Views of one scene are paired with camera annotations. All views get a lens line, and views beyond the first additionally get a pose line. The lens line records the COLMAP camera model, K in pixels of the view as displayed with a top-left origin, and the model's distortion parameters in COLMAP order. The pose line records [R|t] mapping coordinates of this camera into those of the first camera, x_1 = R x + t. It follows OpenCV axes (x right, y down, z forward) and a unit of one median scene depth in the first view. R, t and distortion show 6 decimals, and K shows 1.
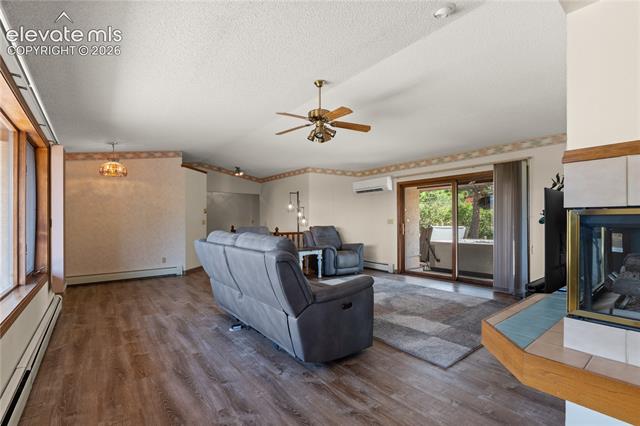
lens RADIAL K [[292.9, 0, 322.5], [0, 292.9, 214.5], [0, 0, 1]] dist [-0.027479, 0.000071]
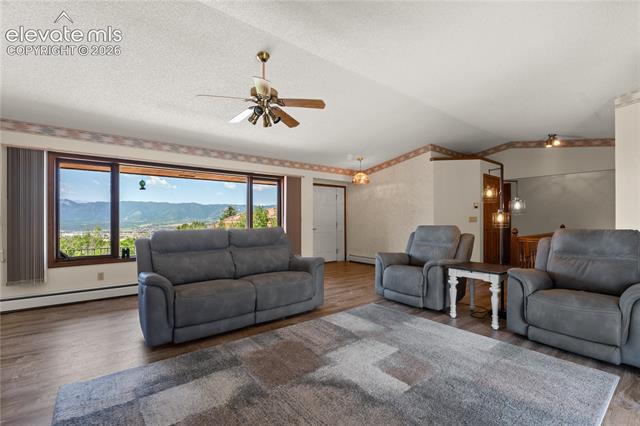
lens RADIAL K [[290.3, 0, 320.0], [0, 290.3, 213.0], [0, 0, 1]] dist [-0.009488, 0.000033]
pose [[-0.000759, -0.015668, -0.999877, 0.943046], [0.032241, 0.999357, -0.015685, 0.018810], [0.999480, -0.032249, -0.000253, 1.299802]]
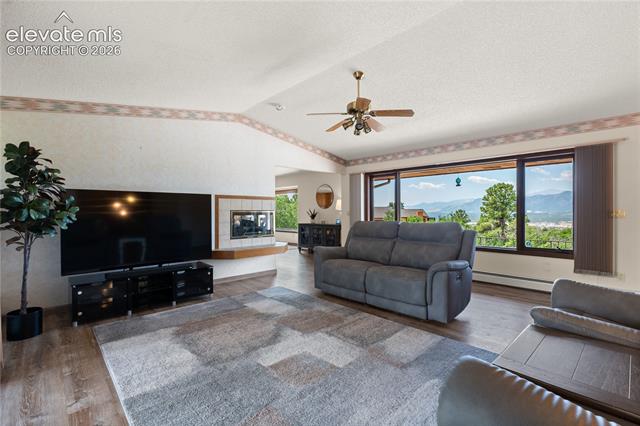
lens RADIAL K [[290.3, 0, 320.0], [0, 290.3, 213.0], [0, 0, 1]] dist [-0.009488, 0.000033]
pose [[-0.995859, 0.003845, -0.090828, 0.235080], [0.006385, 0.999596, -0.027686, 0.046432], [0.090684, -0.028151, -0.995482, 2.202731]]
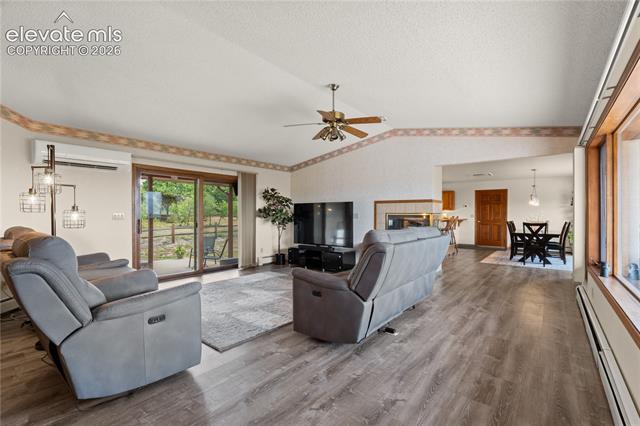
lens RADIAL K [[290.3, 0, 320.0], [0, 290.3, 213.0], [0, 0, 1]] dist [-0.009488, 0.000033]
pose [[-0.226539, 0.002803, 0.973998, -1.156982], [-0.031137, 0.999464, -0.010119, 0.018418], [-0.973504, -0.032620, -0.226331, 1.439283]]
